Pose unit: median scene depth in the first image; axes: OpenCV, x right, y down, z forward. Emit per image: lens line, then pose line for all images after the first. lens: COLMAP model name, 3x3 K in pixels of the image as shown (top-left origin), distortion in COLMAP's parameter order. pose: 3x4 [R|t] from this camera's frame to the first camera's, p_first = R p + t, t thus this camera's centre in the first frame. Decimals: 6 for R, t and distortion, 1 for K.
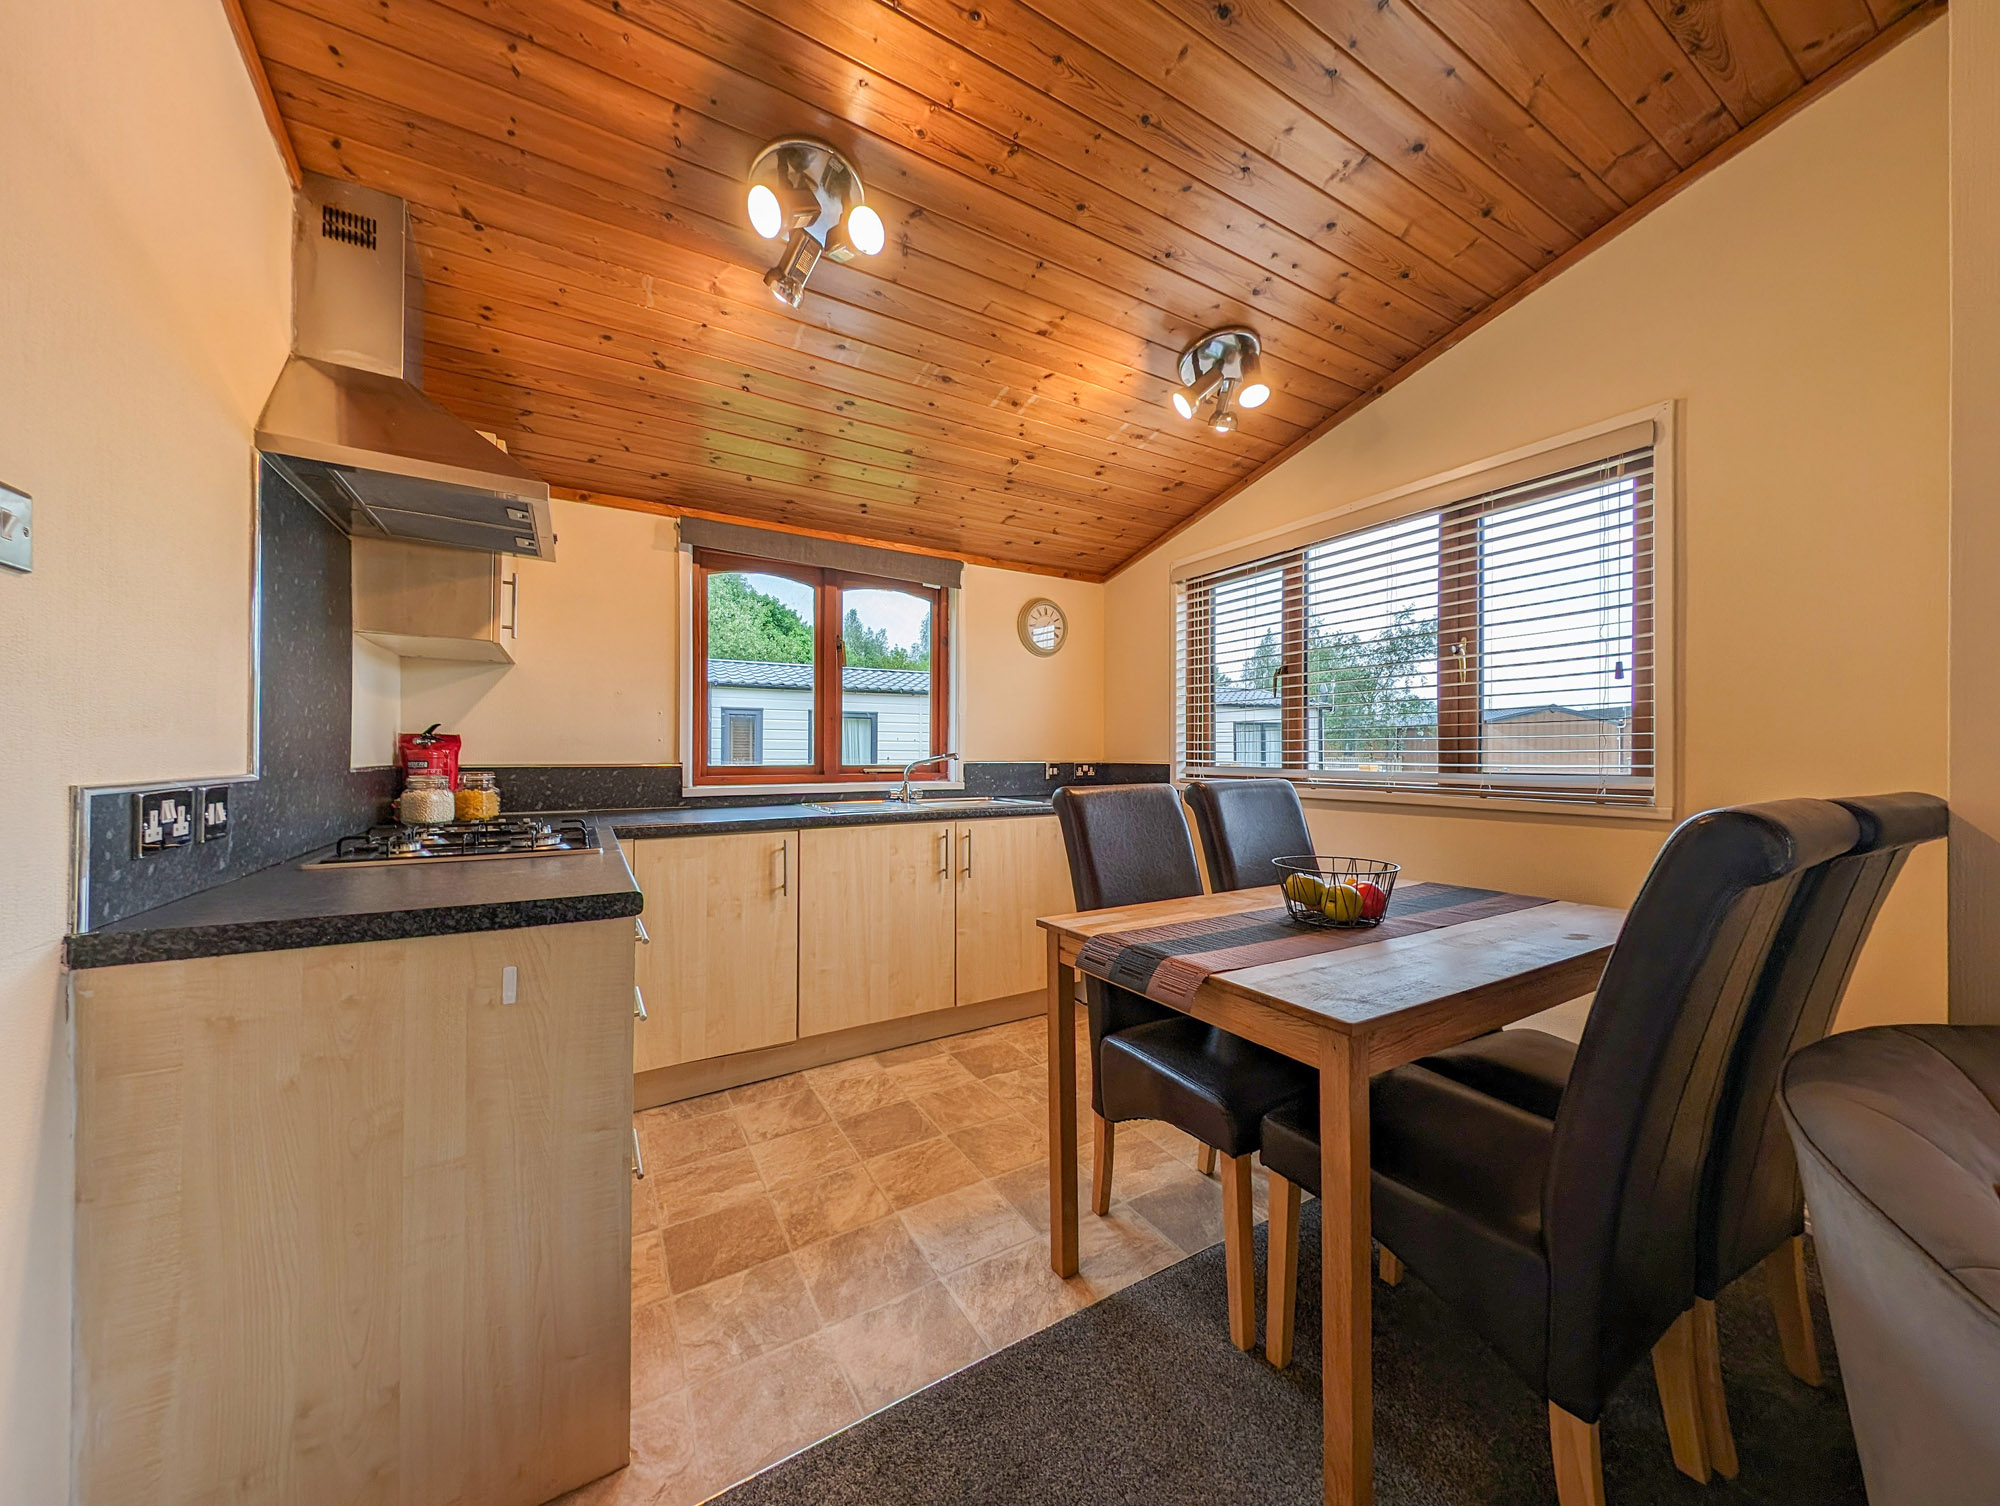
lens RADIAL K [[709.1, 0, 1007.6], [0, 709.1, 750.6], [0, 0, 1]] dist [0.010381, -0.004662]
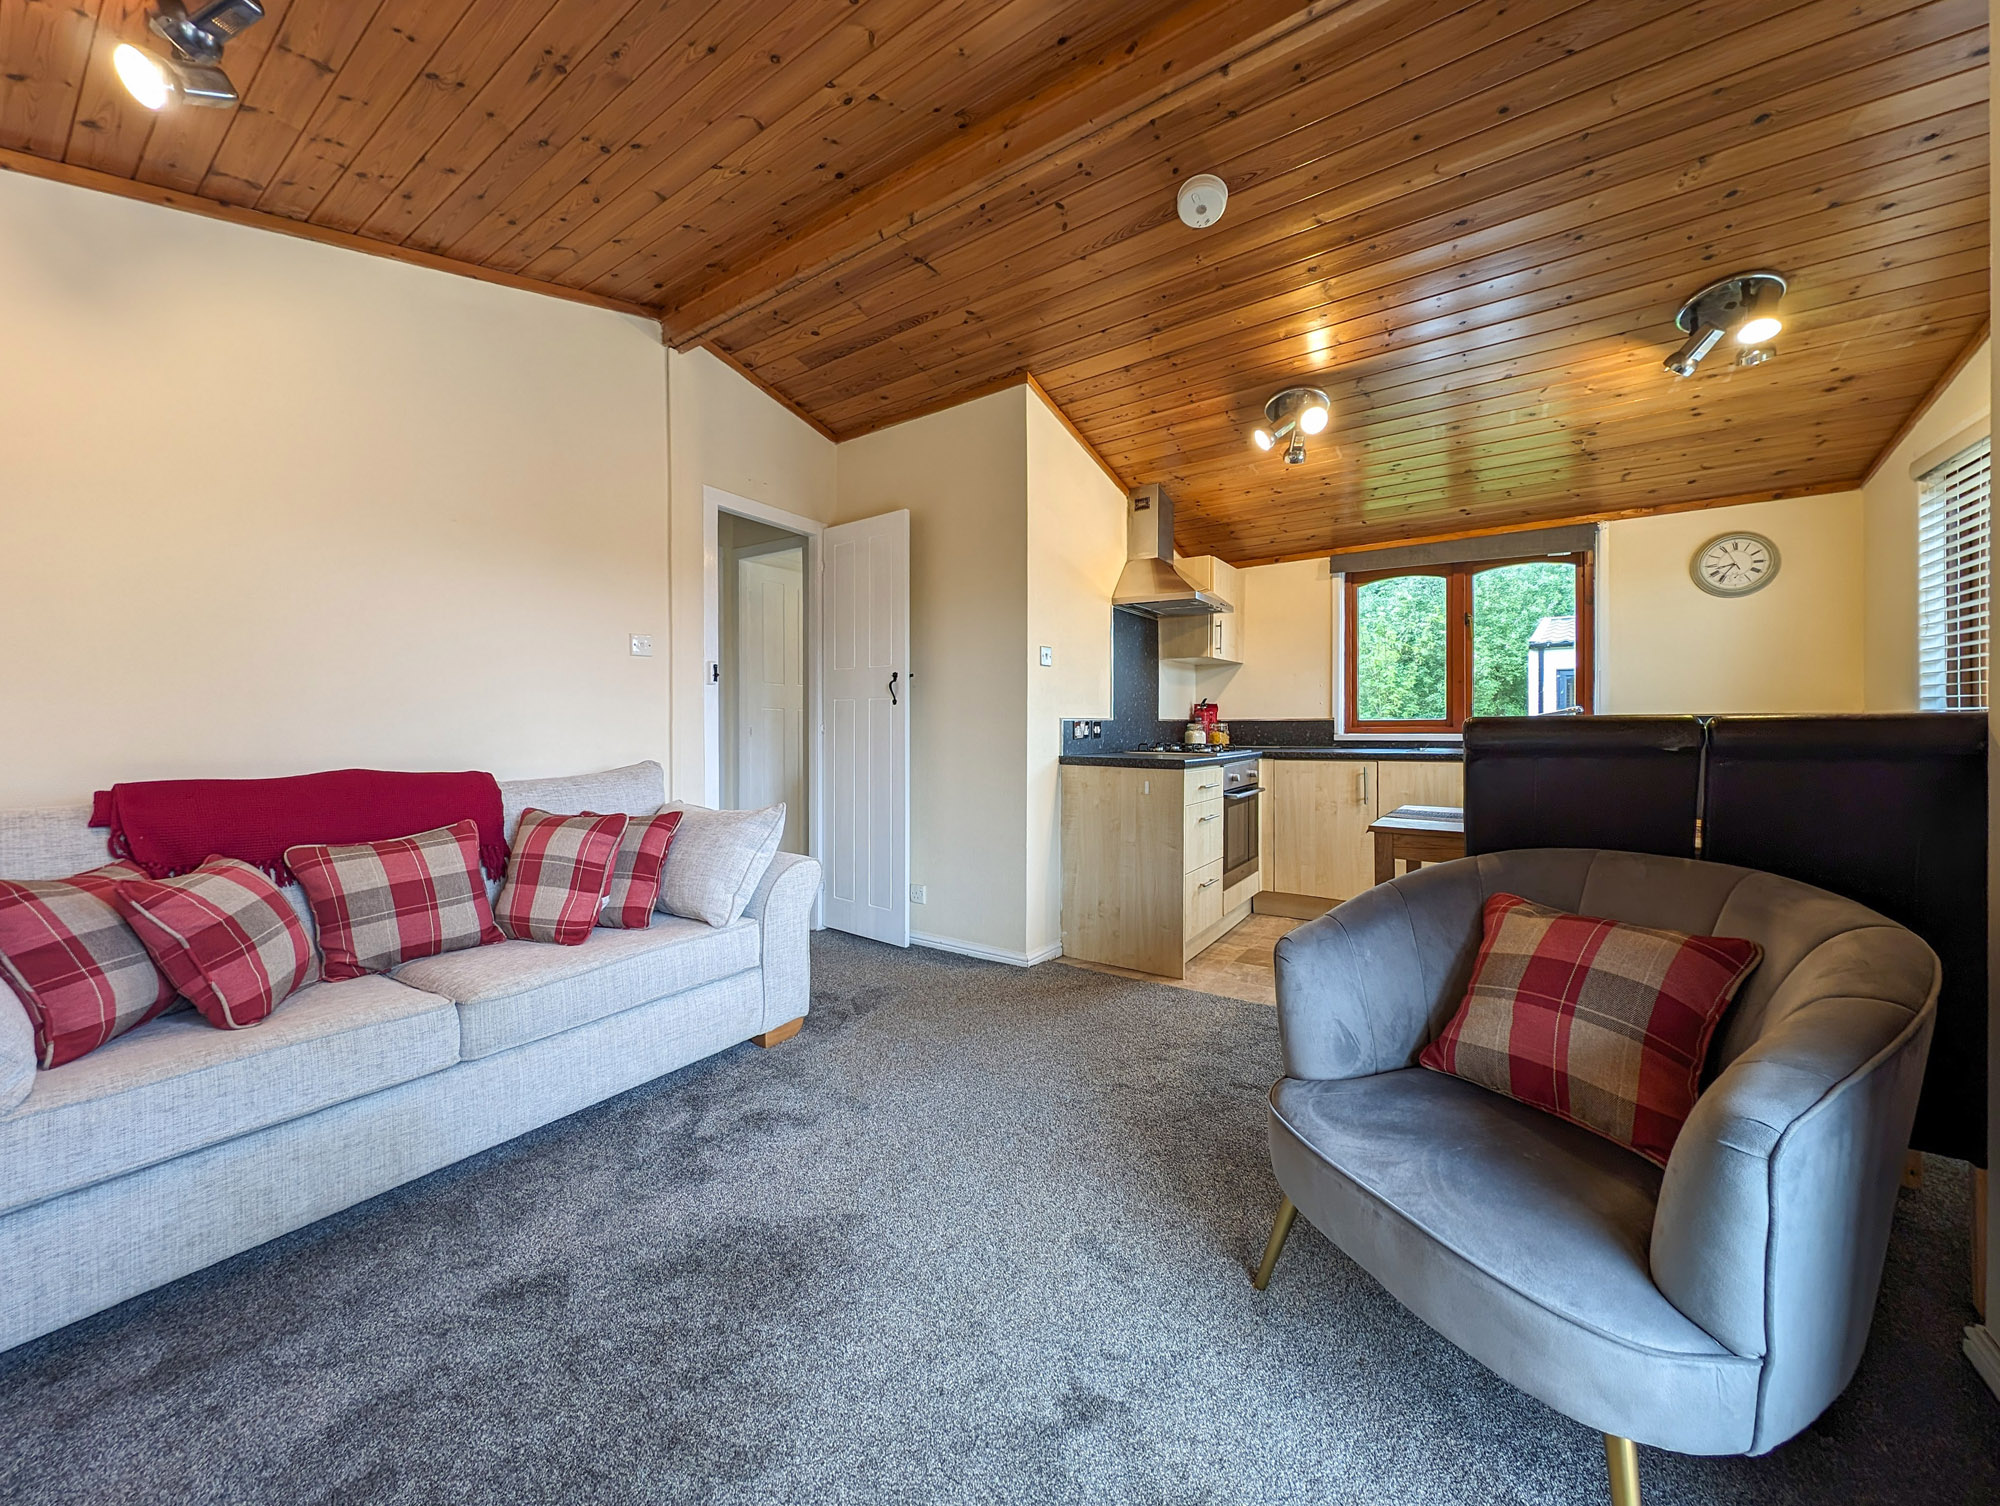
lens RADIAL K [[745.9, 0, 1000.0], [0, 745.9, 753.0], [0, 0, 1]] dist [-0.014907, 0.000197]
pose [[0.402928, 0.029683, -0.914750, 0.902677], [0.009452, 0.999286, 0.036589, 0.034751], [0.915183, -0.023389, 0.402359, -0.375214]]
